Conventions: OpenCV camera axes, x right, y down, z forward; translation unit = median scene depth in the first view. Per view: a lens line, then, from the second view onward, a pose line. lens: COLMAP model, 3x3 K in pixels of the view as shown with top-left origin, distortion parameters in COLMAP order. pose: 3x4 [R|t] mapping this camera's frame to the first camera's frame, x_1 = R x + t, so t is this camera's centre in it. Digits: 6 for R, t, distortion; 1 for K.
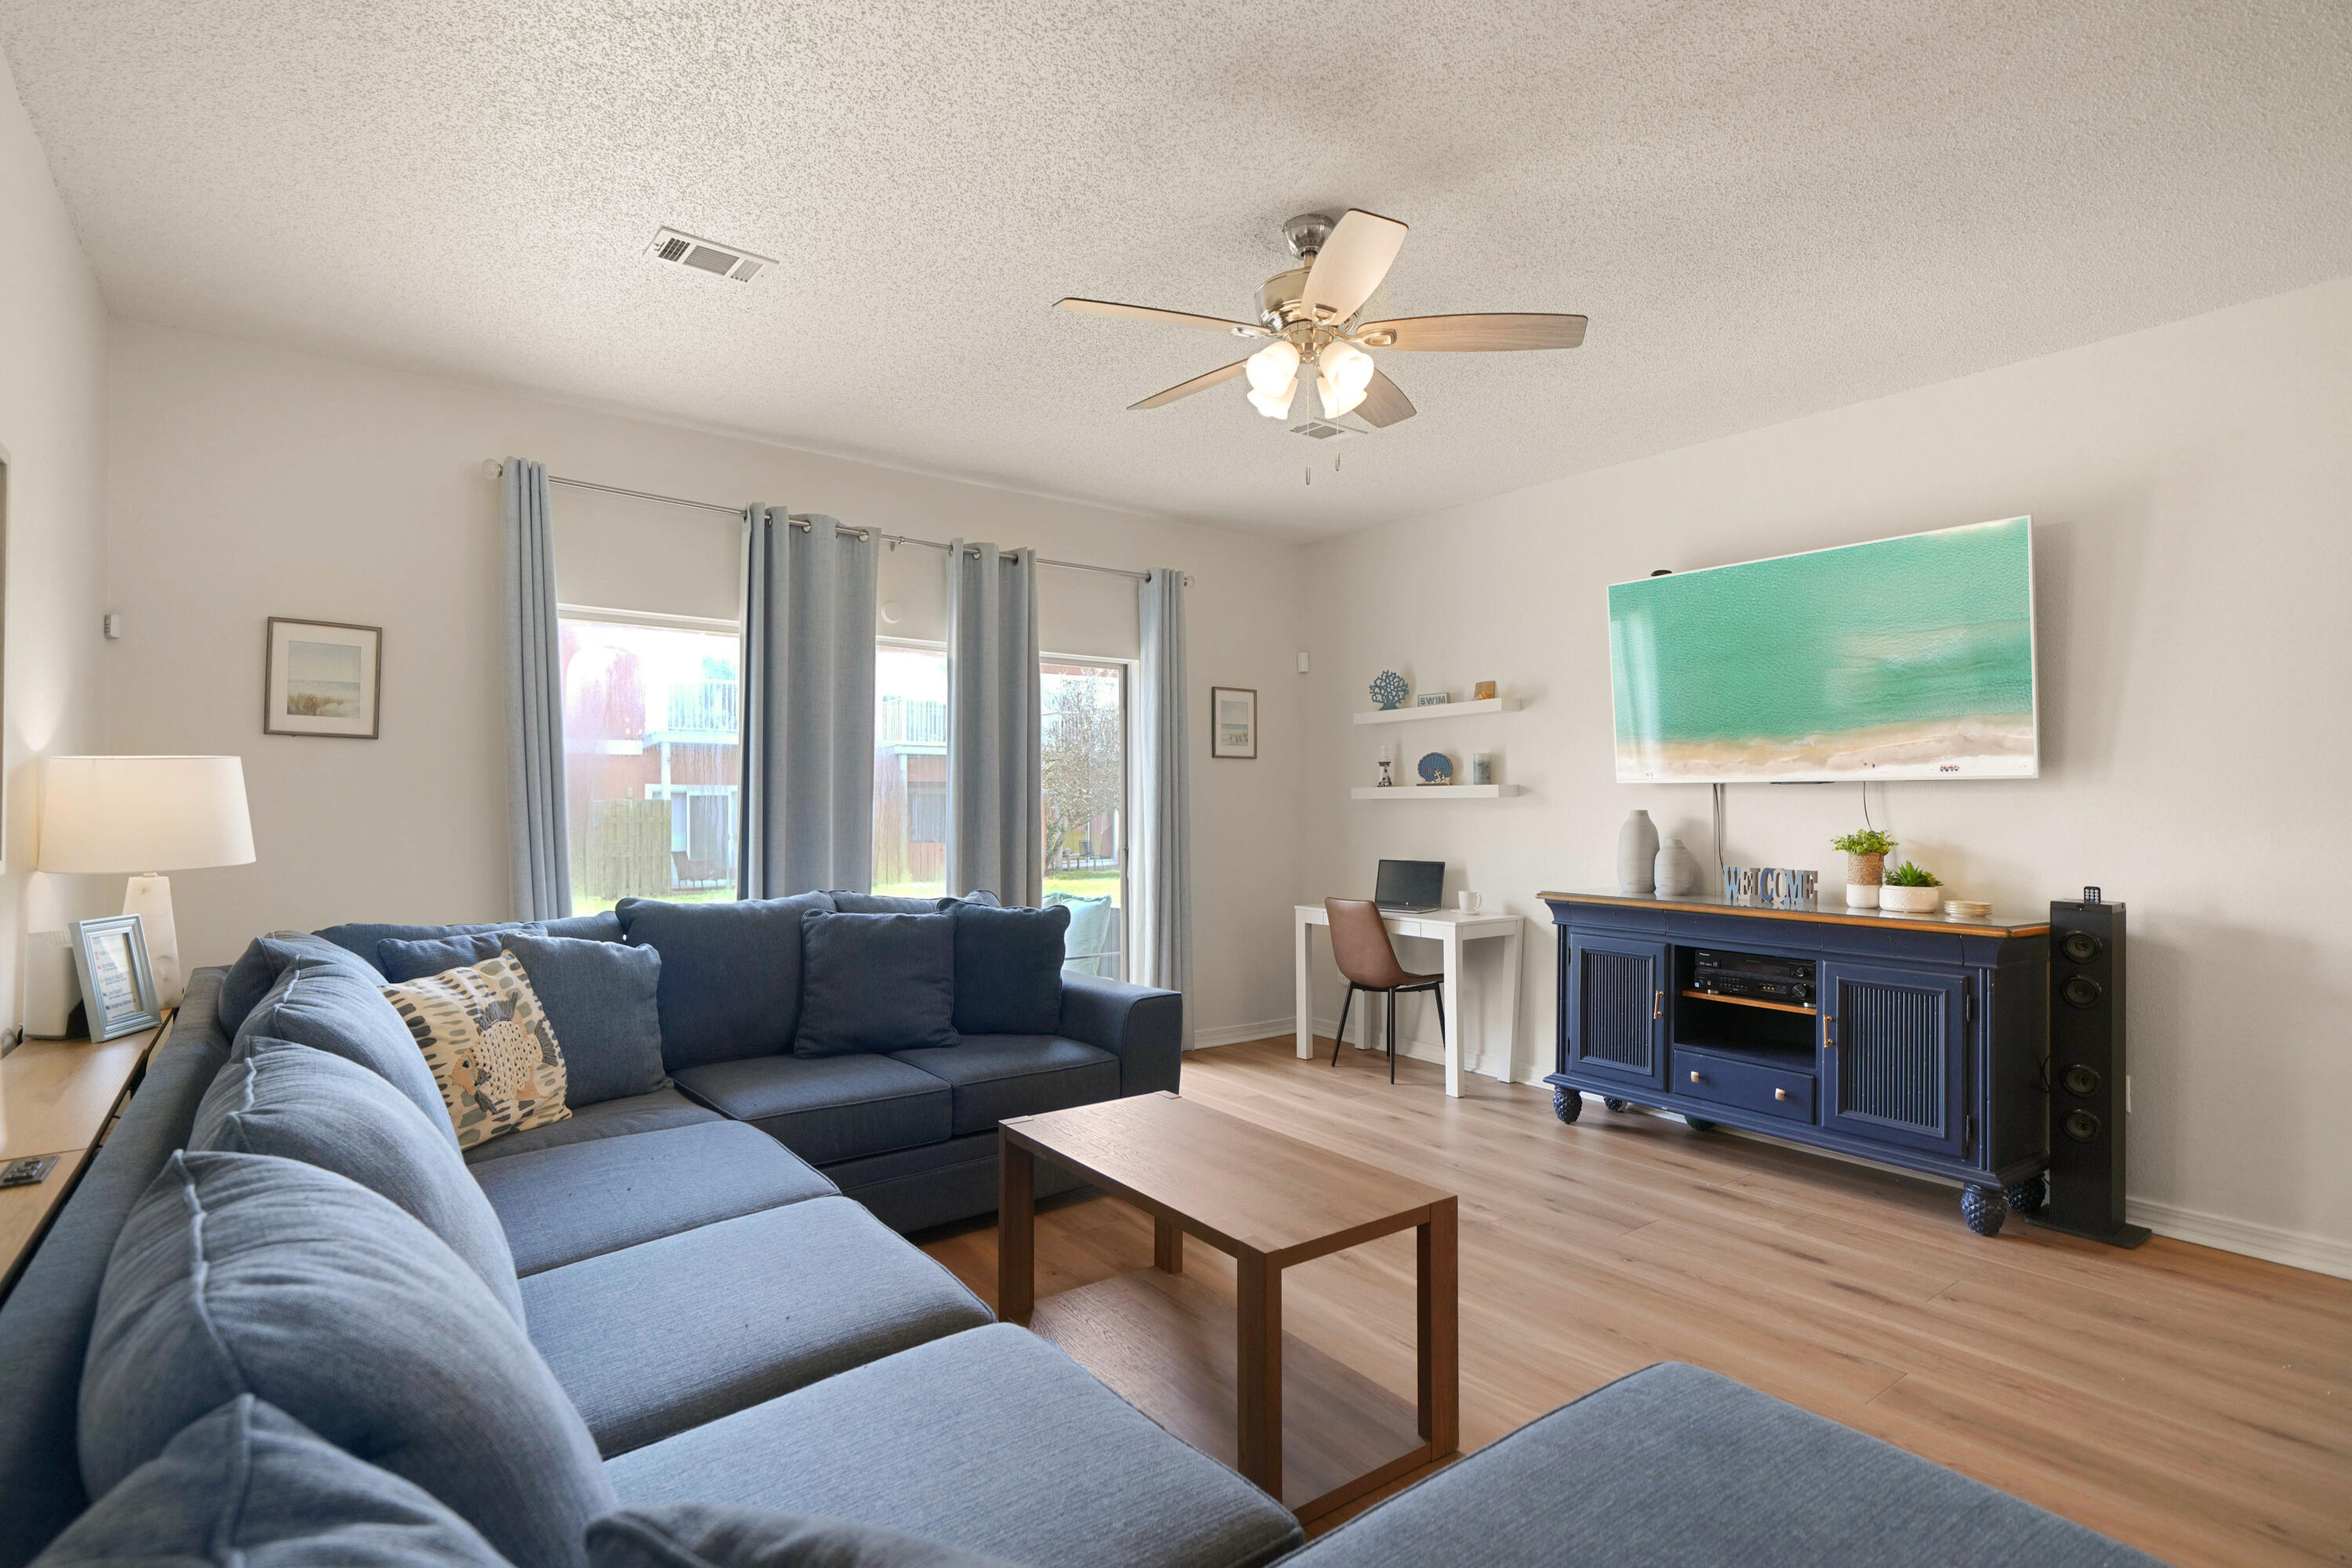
lens RADIAL K [[1106.3, 0, 1162.7], [0, 1106.3, 806.4], [0, 0, 1]] dist [-0.001024, 0.002537]
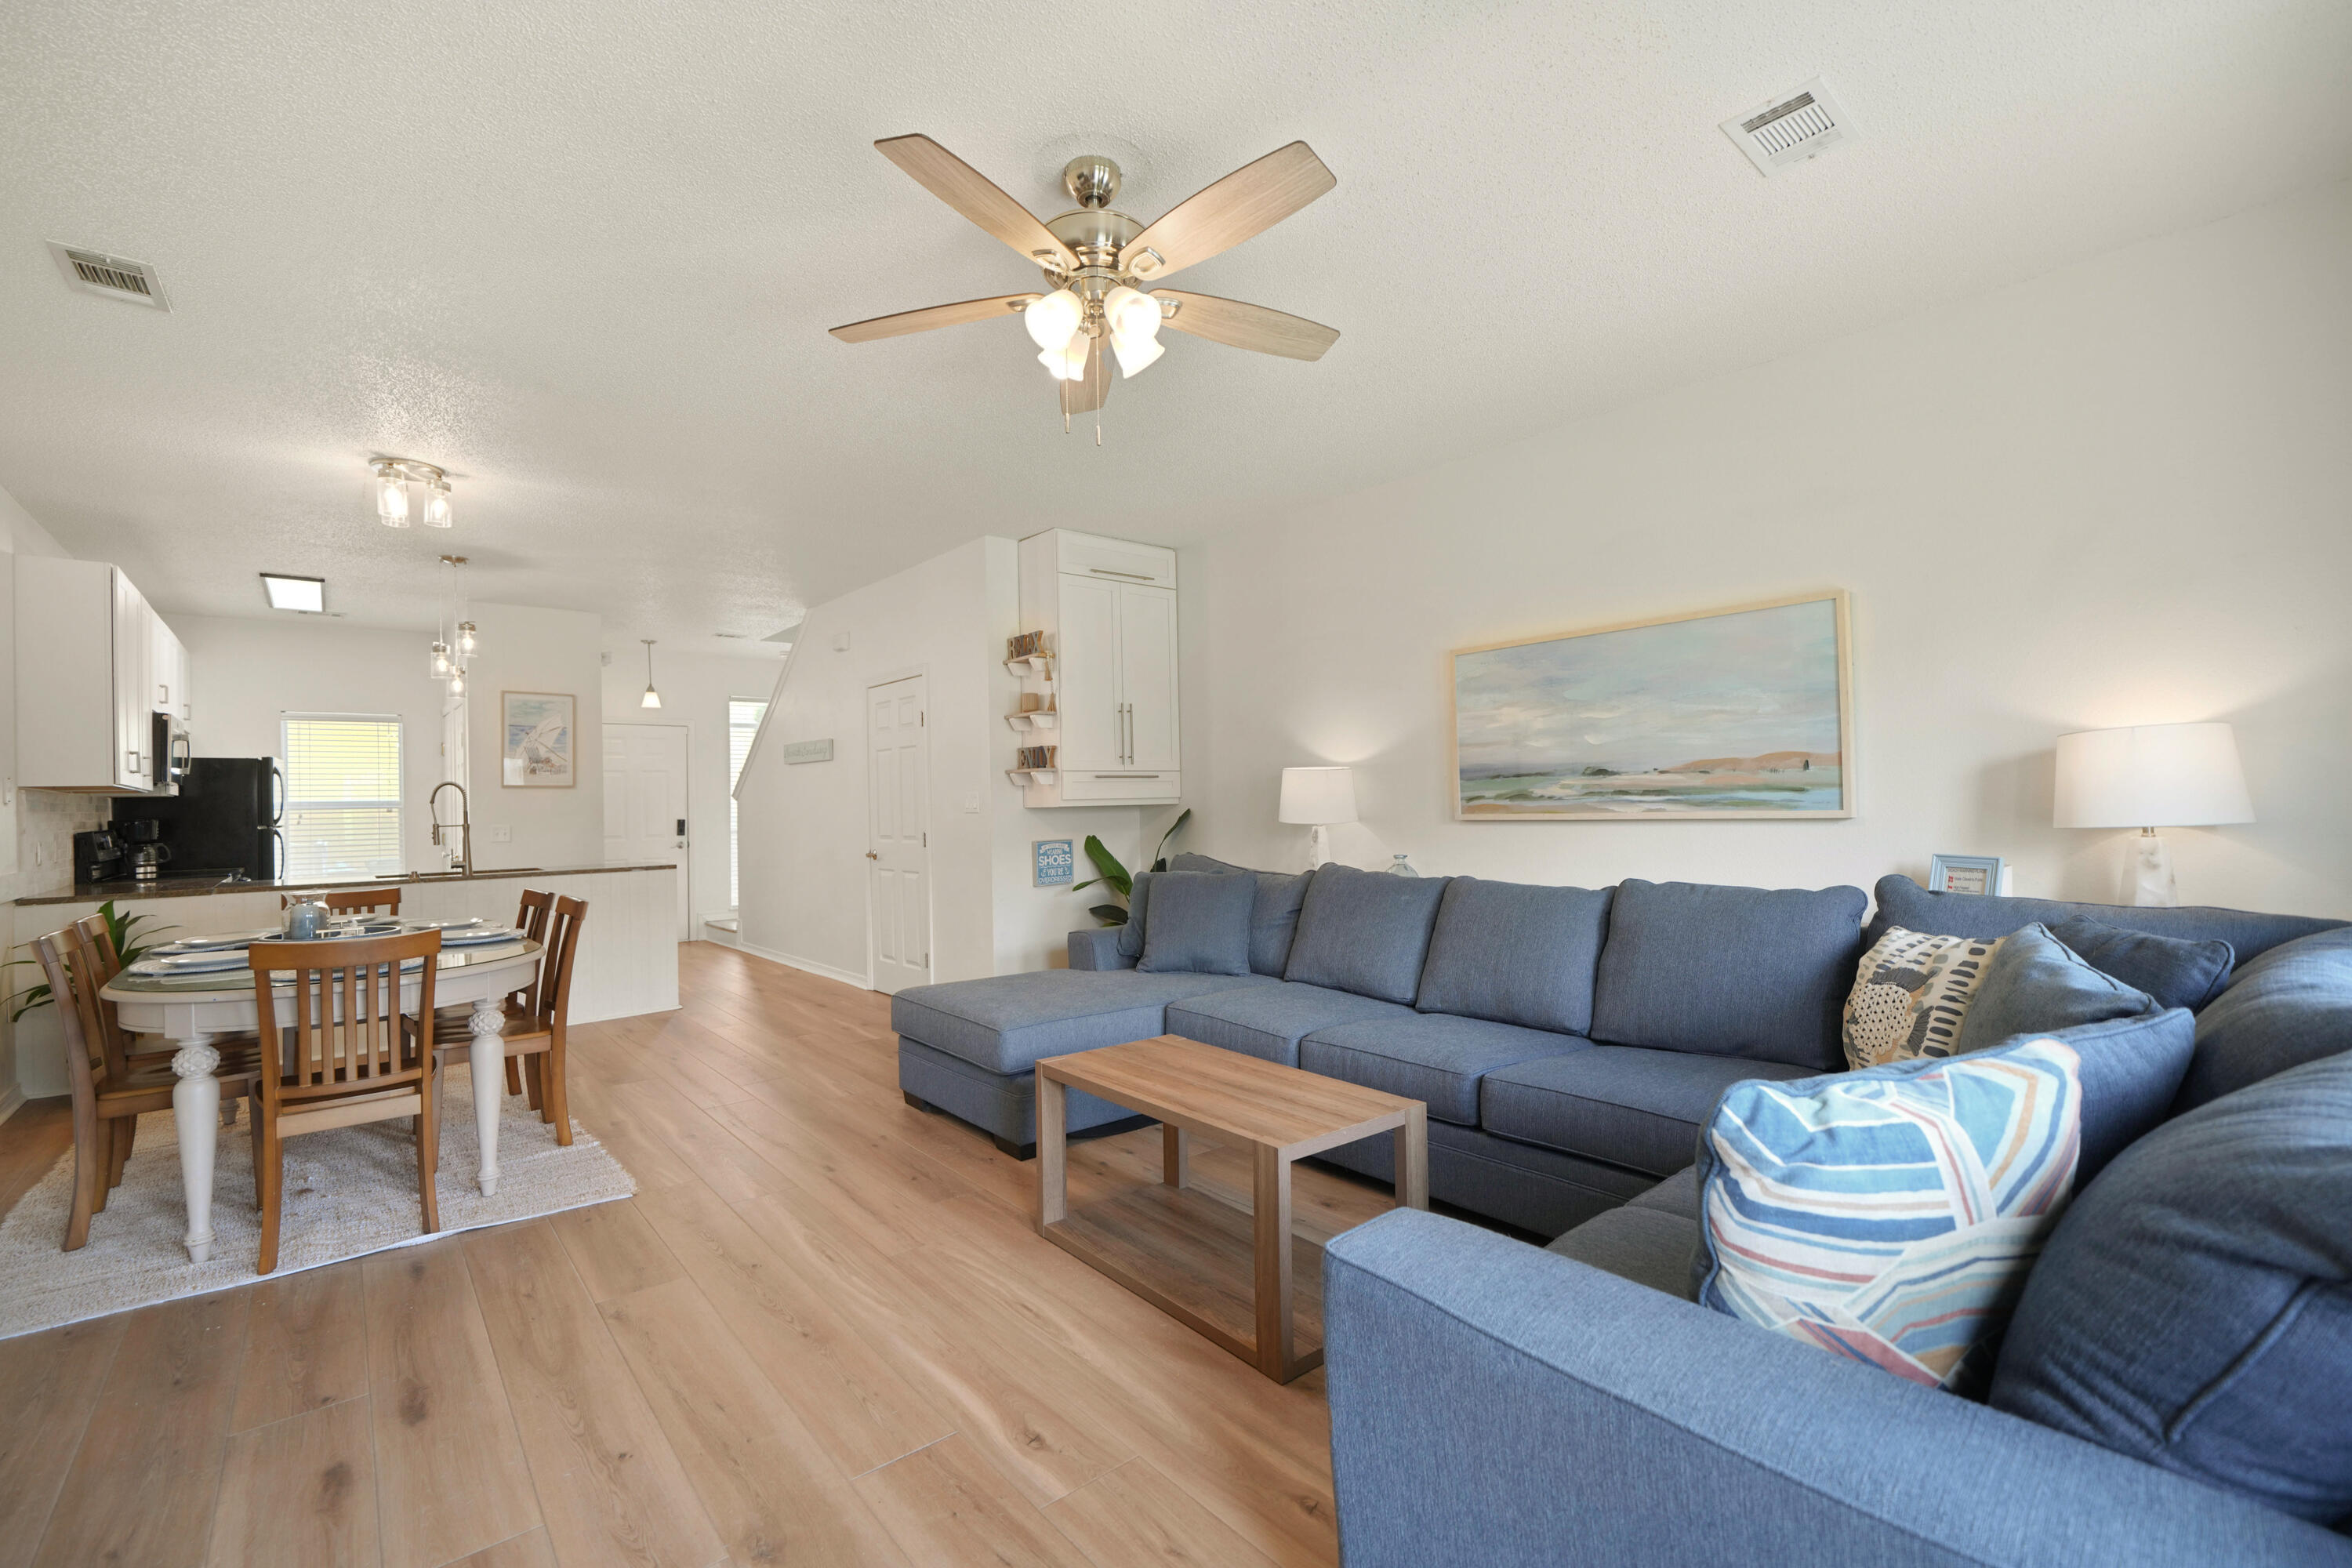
lens RADIAL K [[1013.3, 0, 1186.7], [0, 1013.3, 796.6], [0, 0, 1]] dist [0.000377, -0.000944]
pose [[-0.997906, 0.015024, -0.062909, 0.082906], [0.015246, 0.999879, -0.003058, 0.005189], [0.062855, -0.004011, -0.998015, 1.326982]]
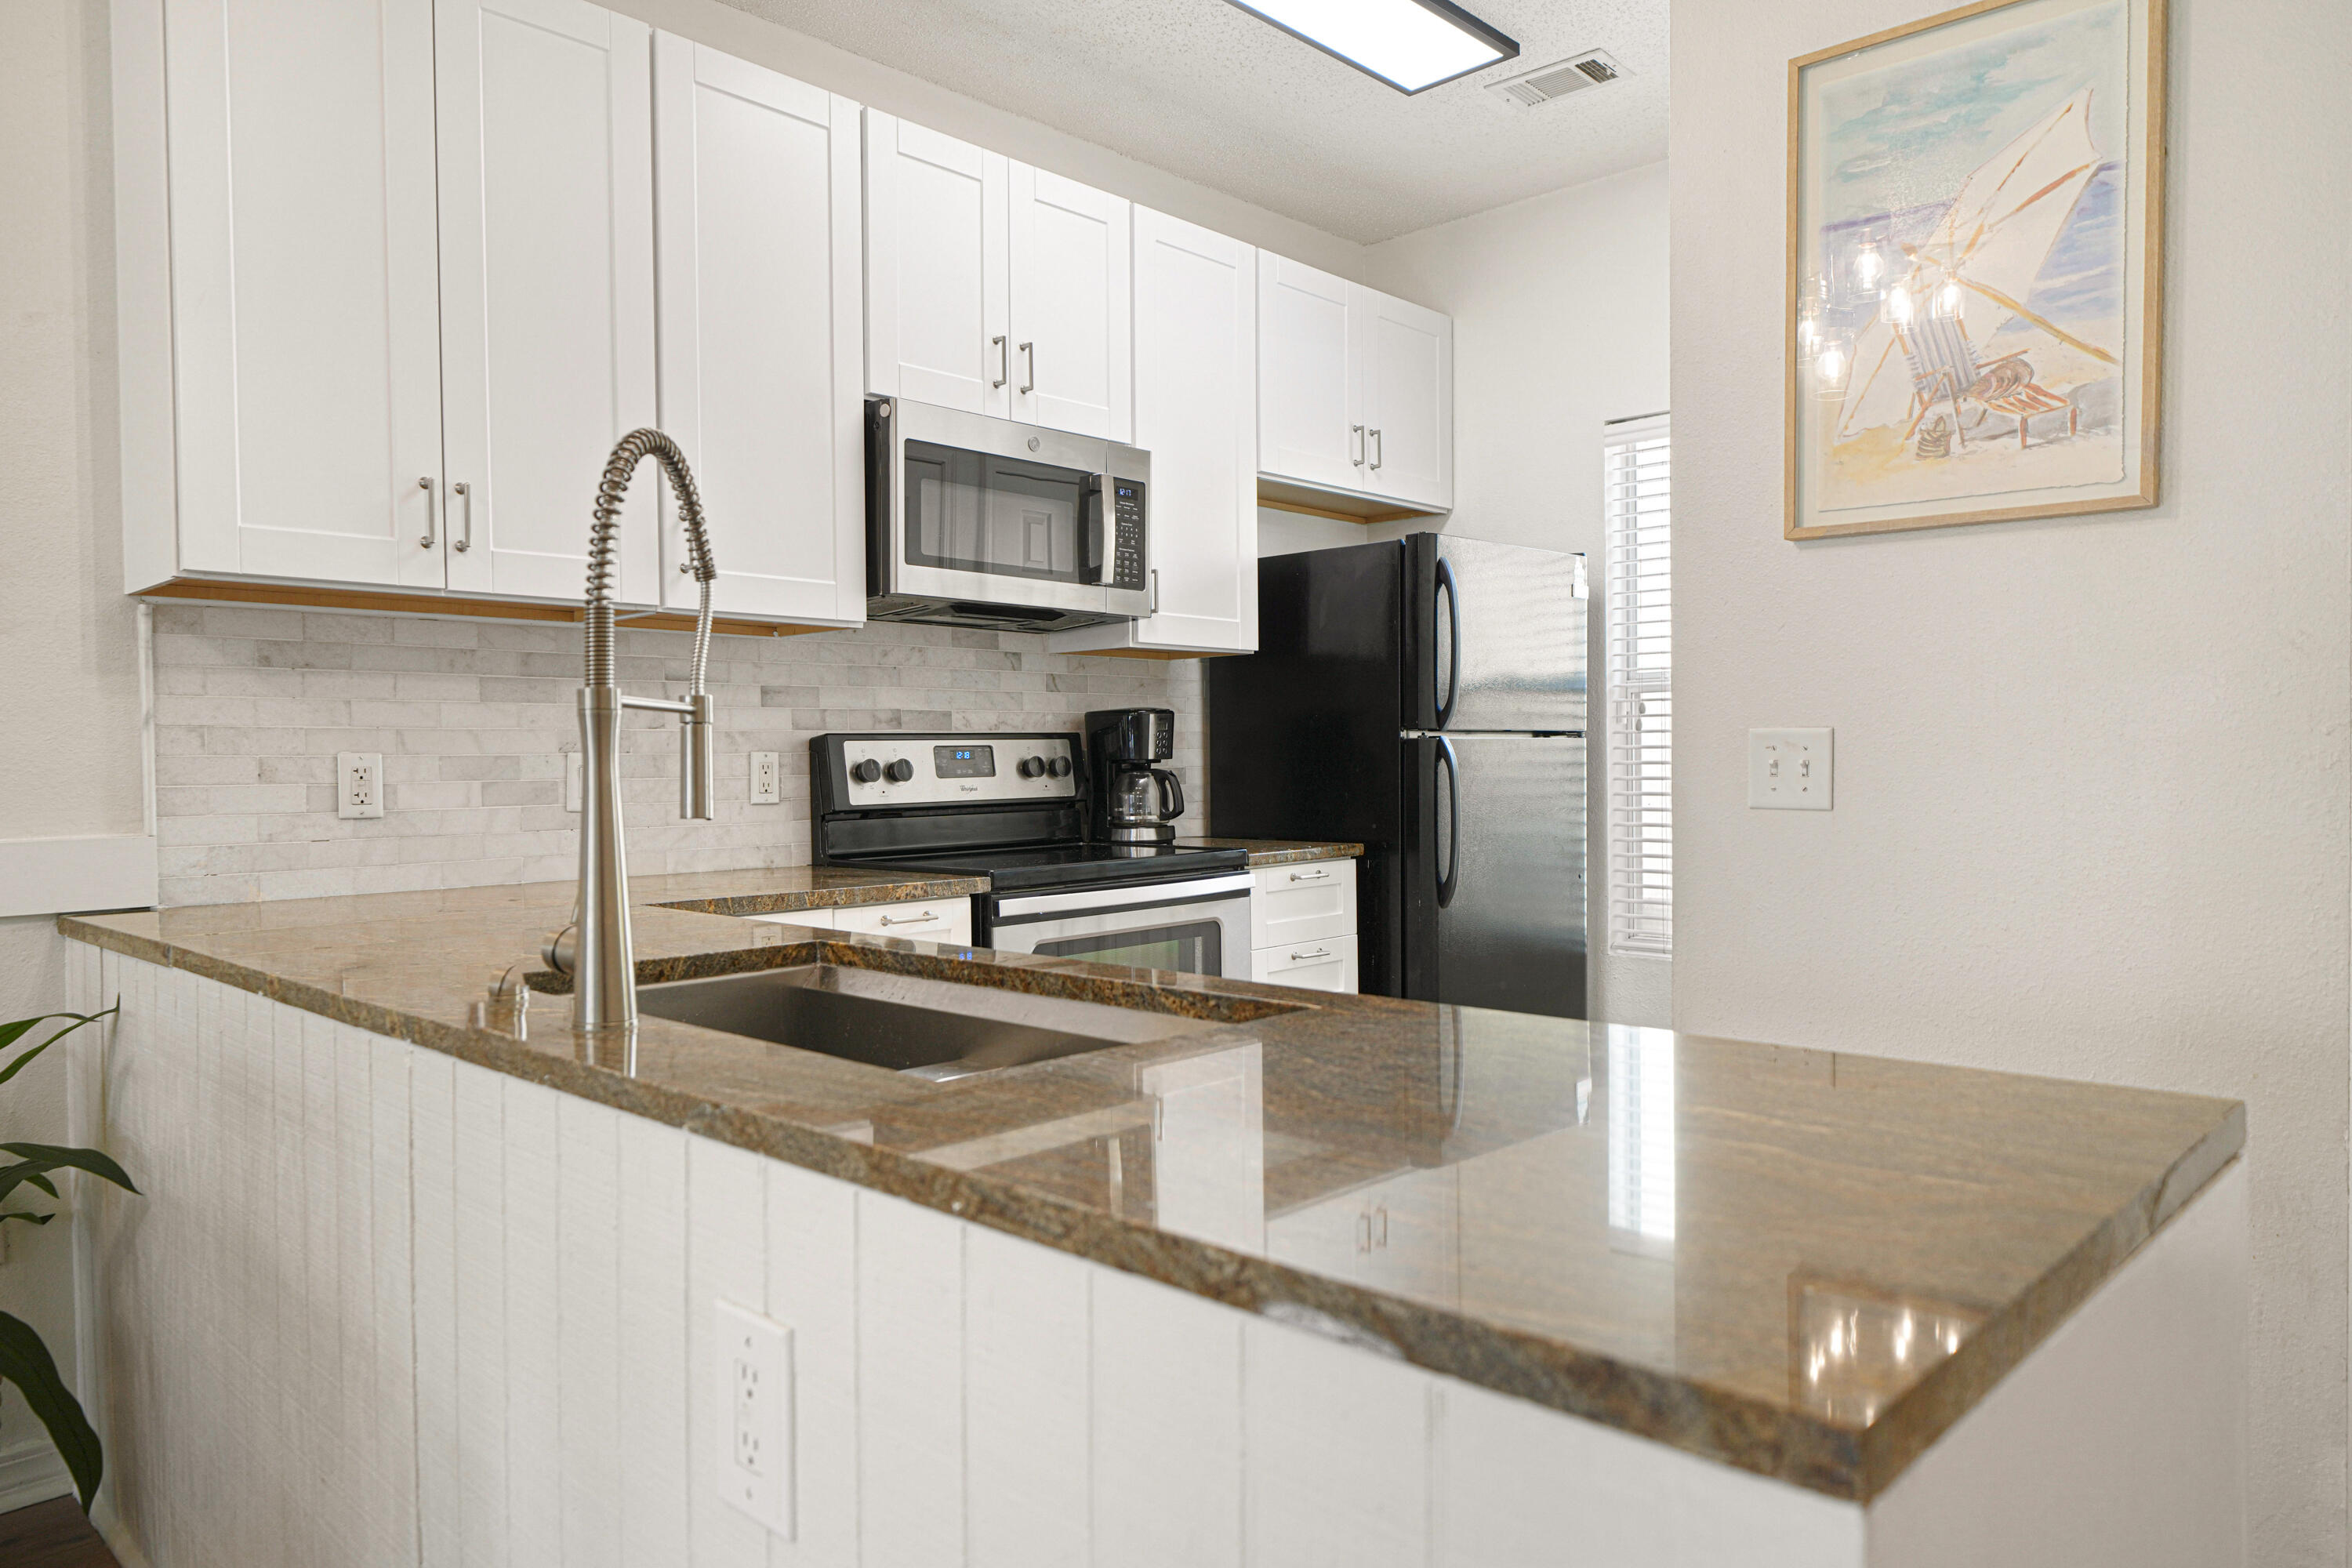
lens RADIAL K [[1543.3, 0, 1158.4], [0, 1543.3, 790.8], [0, 0, 1]] dist [0.007149, 0.000134]
pose [[-0.160605, -0.023284, 0.986744, 0.675876], [0.011329, 0.999612, 0.025432, 0.038214], [-0.986954, 0.015263, -0.160279, -0.260431]]
